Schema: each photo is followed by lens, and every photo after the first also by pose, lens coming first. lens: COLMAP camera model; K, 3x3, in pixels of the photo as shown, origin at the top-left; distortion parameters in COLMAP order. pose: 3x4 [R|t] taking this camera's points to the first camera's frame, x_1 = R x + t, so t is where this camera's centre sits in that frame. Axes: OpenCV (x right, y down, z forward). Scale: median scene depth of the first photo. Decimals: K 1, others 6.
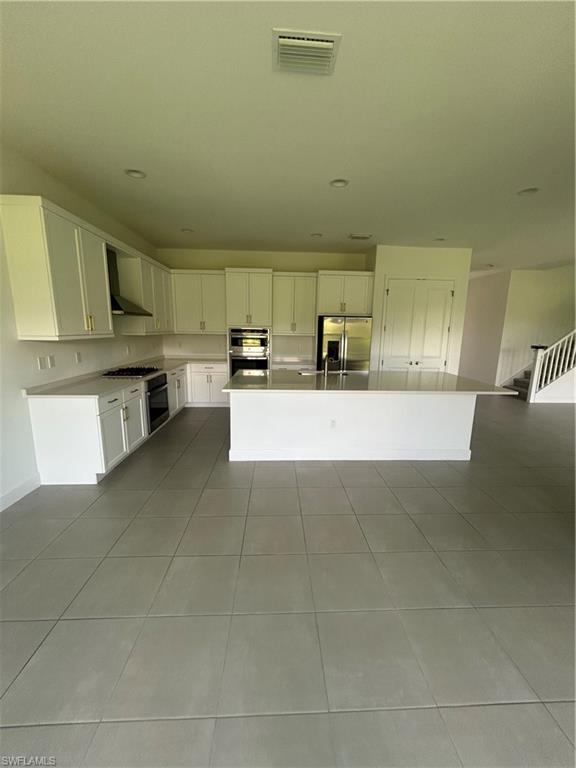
lens RADIAL K [[308.3, 0, 291.2], [0, 308.3, 386.0], [0, 0, 1]] dist [0.003051, 0.000944]
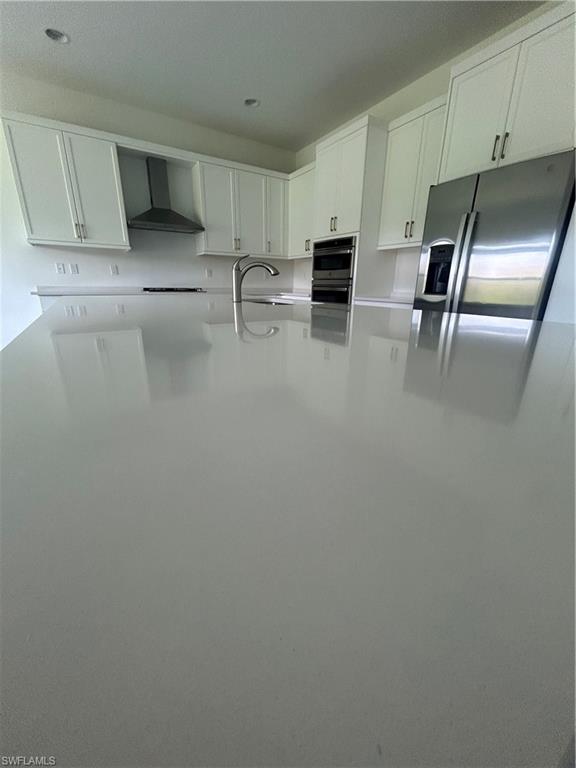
lens RADIAL K [[308.3, 0, 289.8], [0, 308.3, 380.7], [0, 0, 1]] dist [0.003051, 0.000944]
pose [[0.501443, 0.256919, -0.826164, 0.420739], [-0.167536, 0.965653, 0.198610, -0.022396], [0.848815, 0.038821, 0.527263, 0.624306]]
